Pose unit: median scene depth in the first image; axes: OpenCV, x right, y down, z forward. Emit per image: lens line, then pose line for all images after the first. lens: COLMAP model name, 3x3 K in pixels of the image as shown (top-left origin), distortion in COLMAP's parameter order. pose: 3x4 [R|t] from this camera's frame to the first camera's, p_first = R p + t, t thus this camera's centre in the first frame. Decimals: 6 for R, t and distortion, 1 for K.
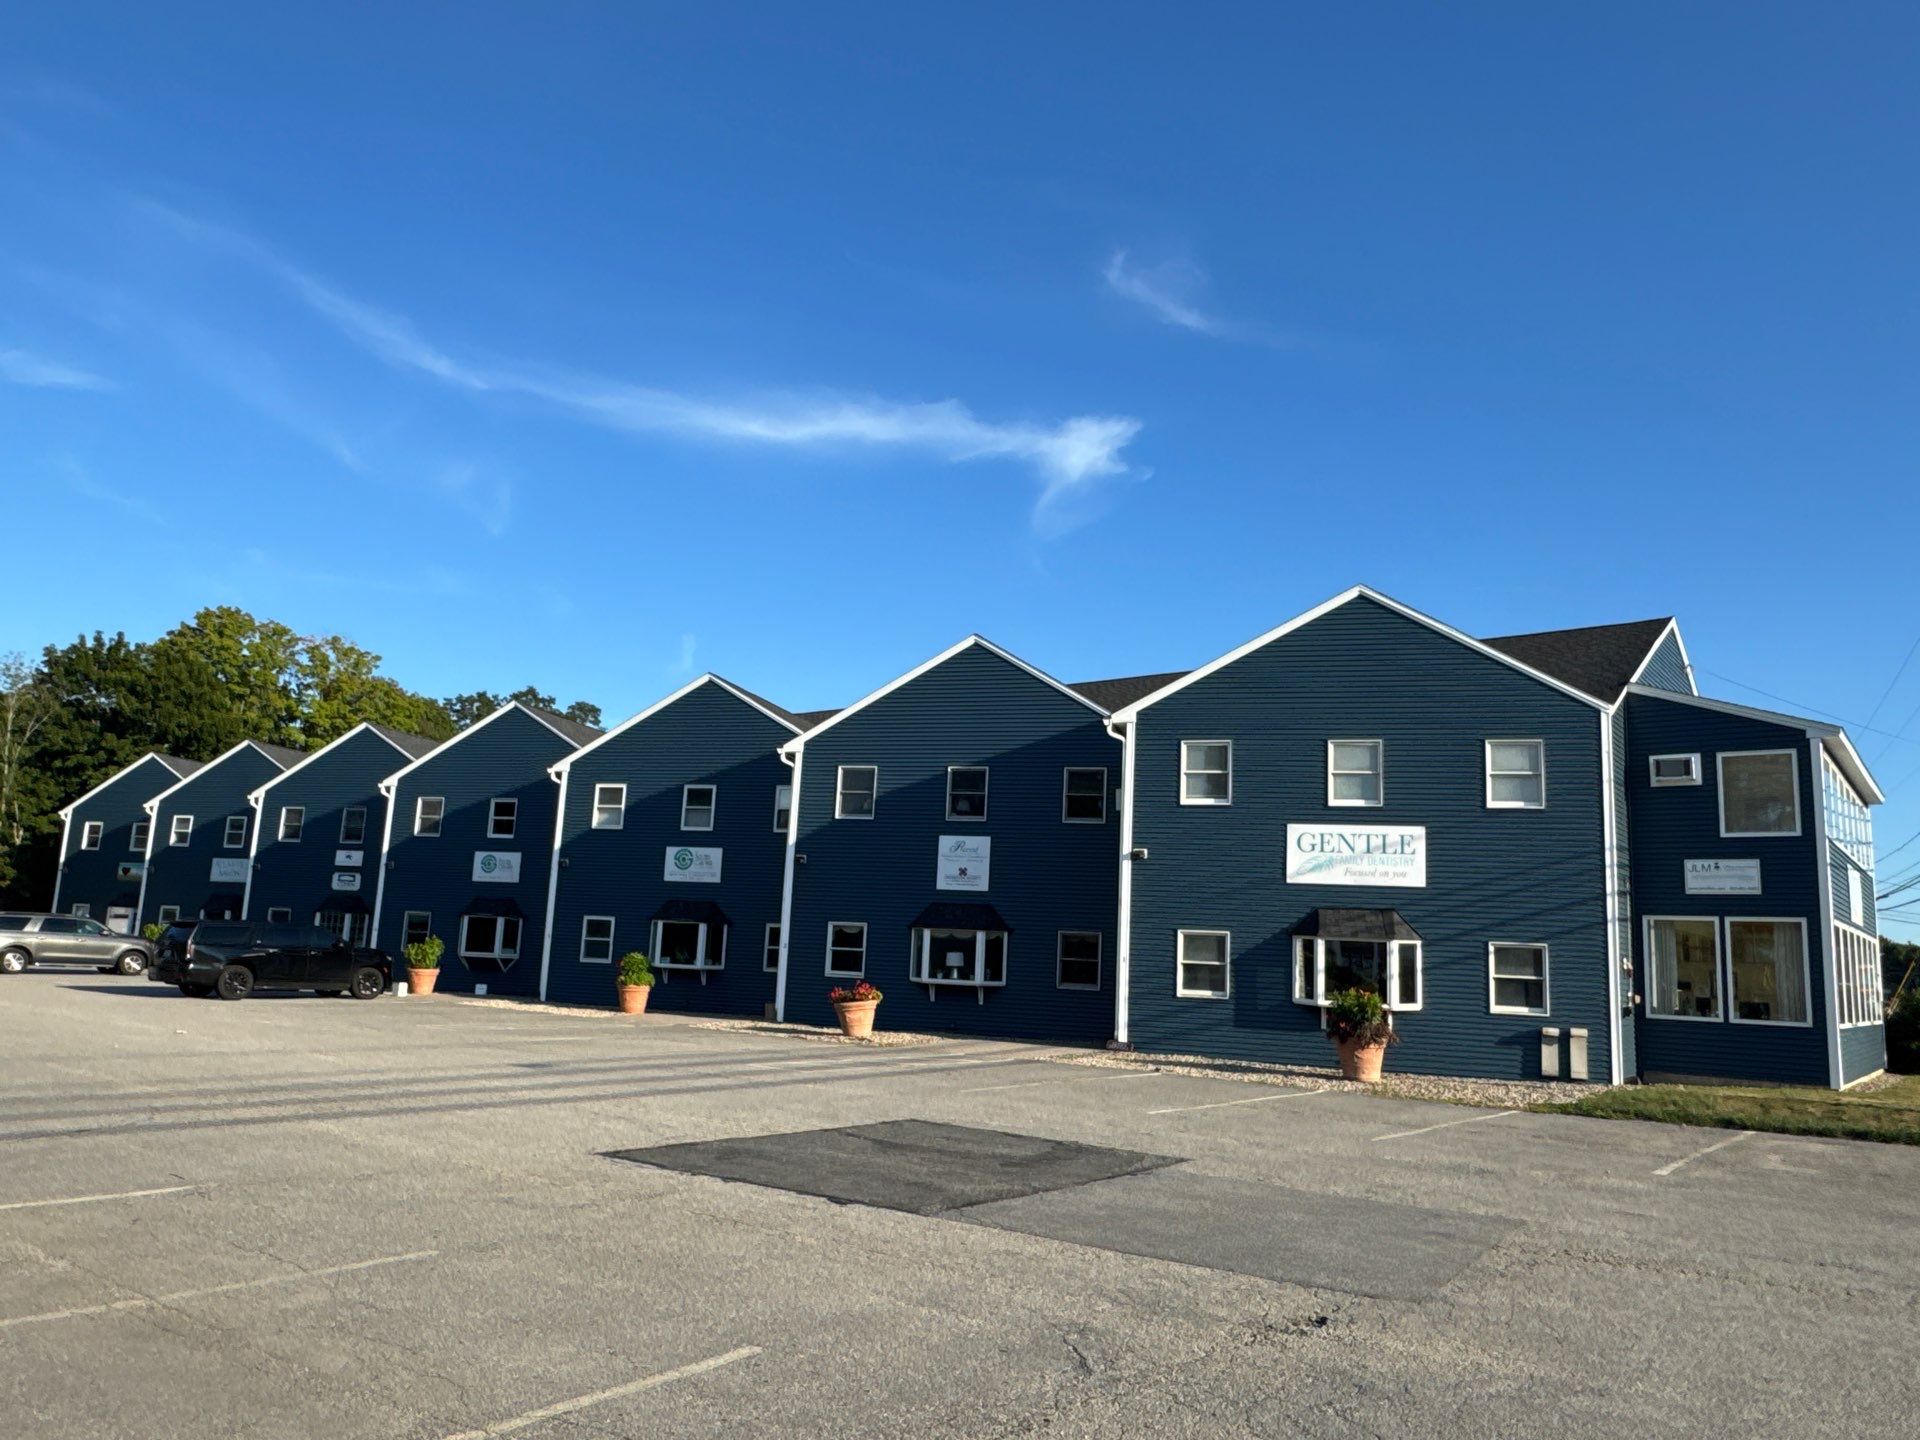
lens RADIAL K [[1345.1, 0, 960.0], [0, 1345.1, 720.0], [0, 0, 1]] dist [-0.008058, 0.003803]
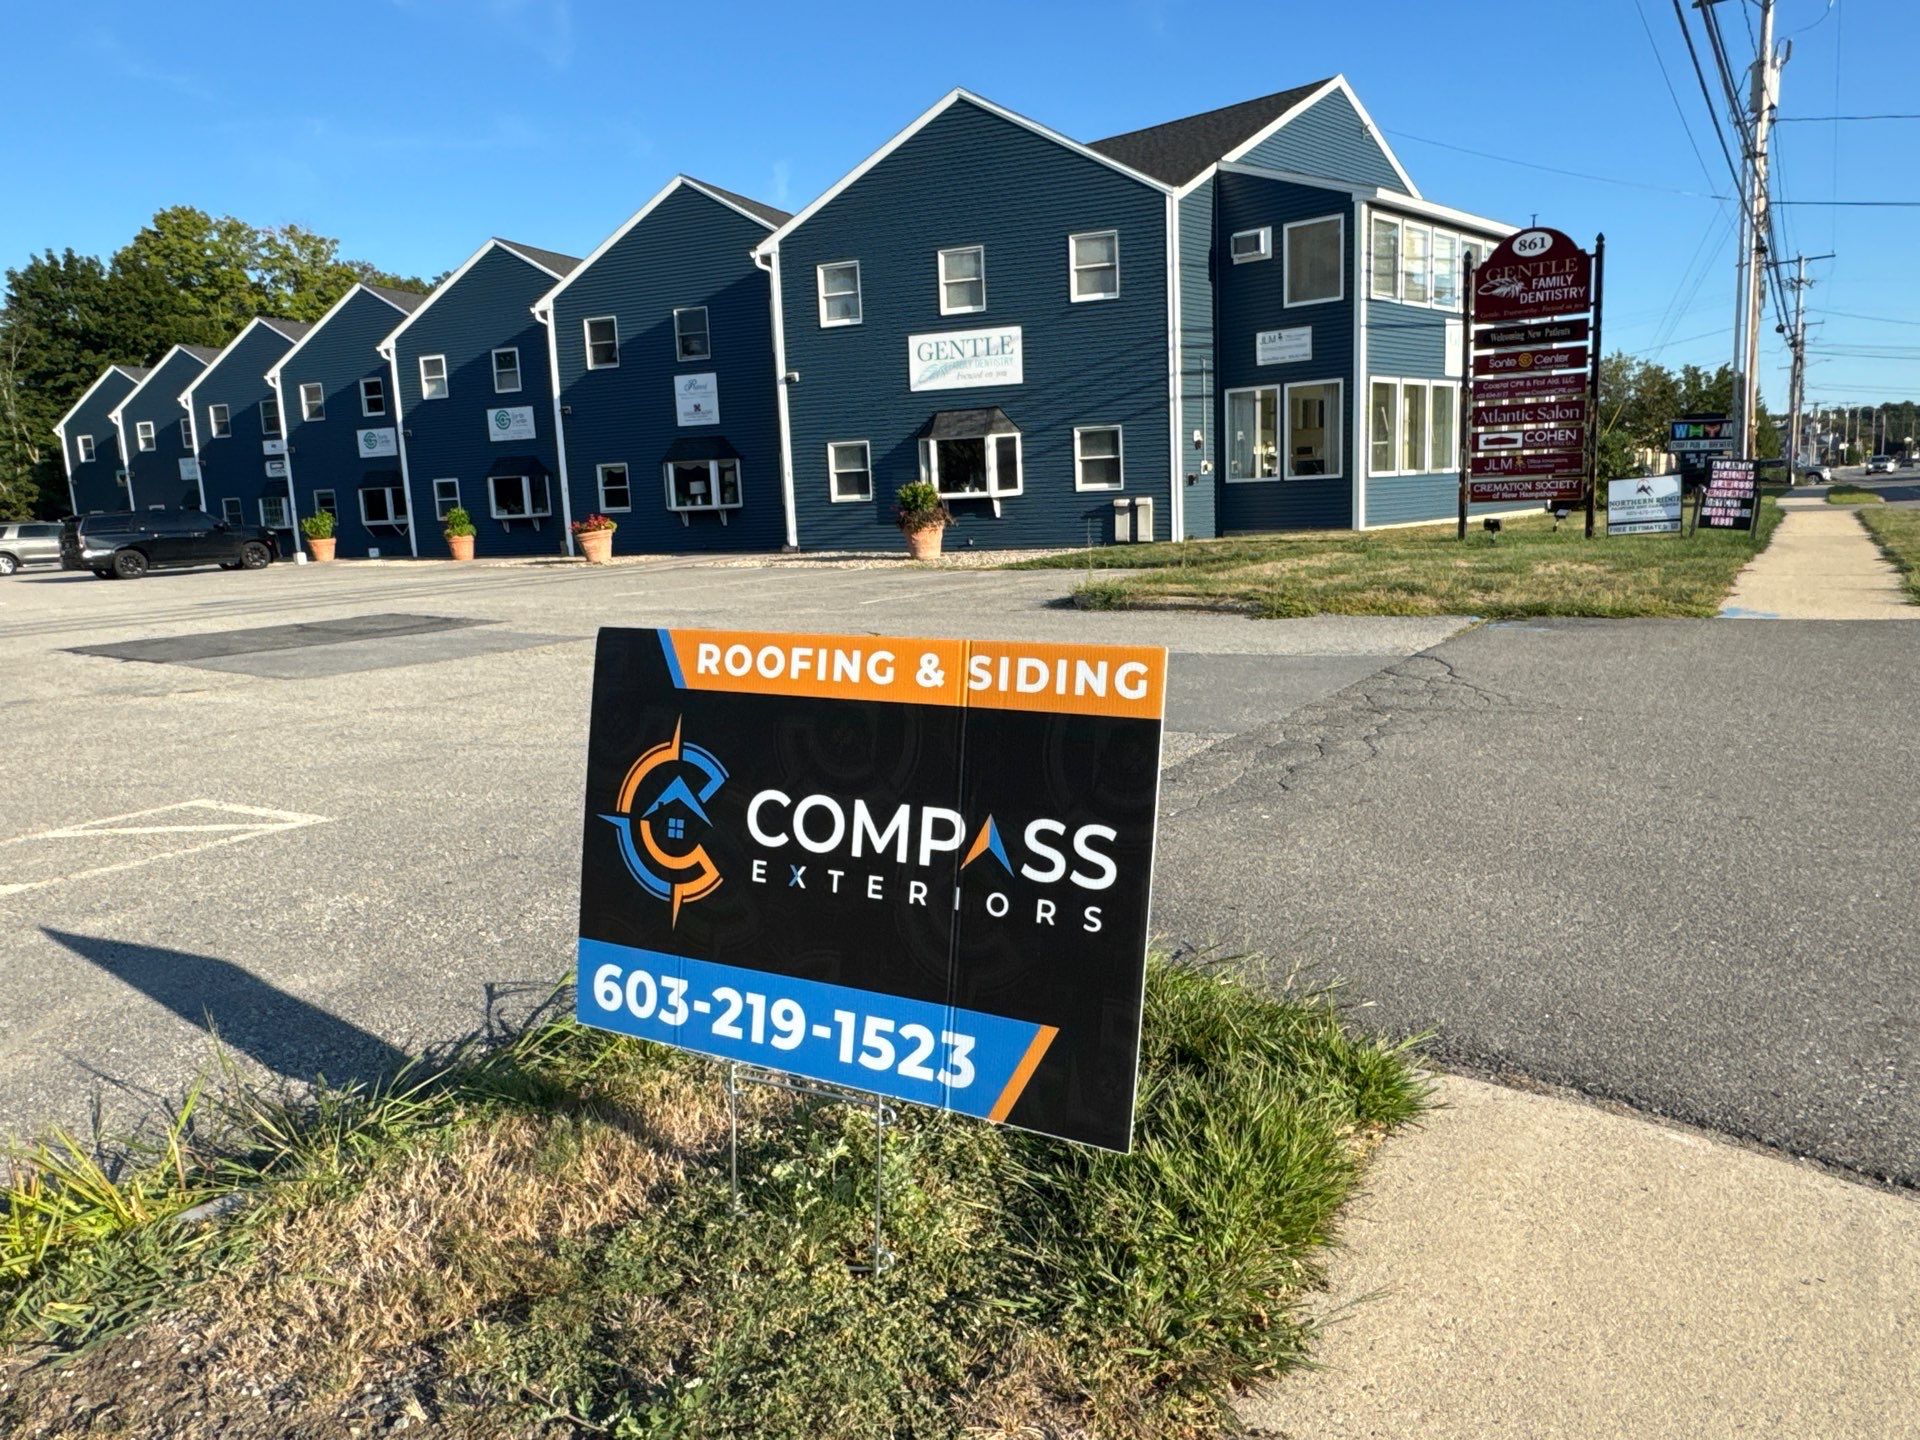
lens RADIAL K [[1345.1, 0, 960.0], [0, 1345.1, 720.0], [0, 0, 1]] dist [-0.008058, 0.003803]
pose [[0.991849, -0.076135, -0.102168, 0.367824], [0.106288, 0.936596, 0.333904, 0.009148], [0.070268, -0.342041, 0.937054, -0.123431]]
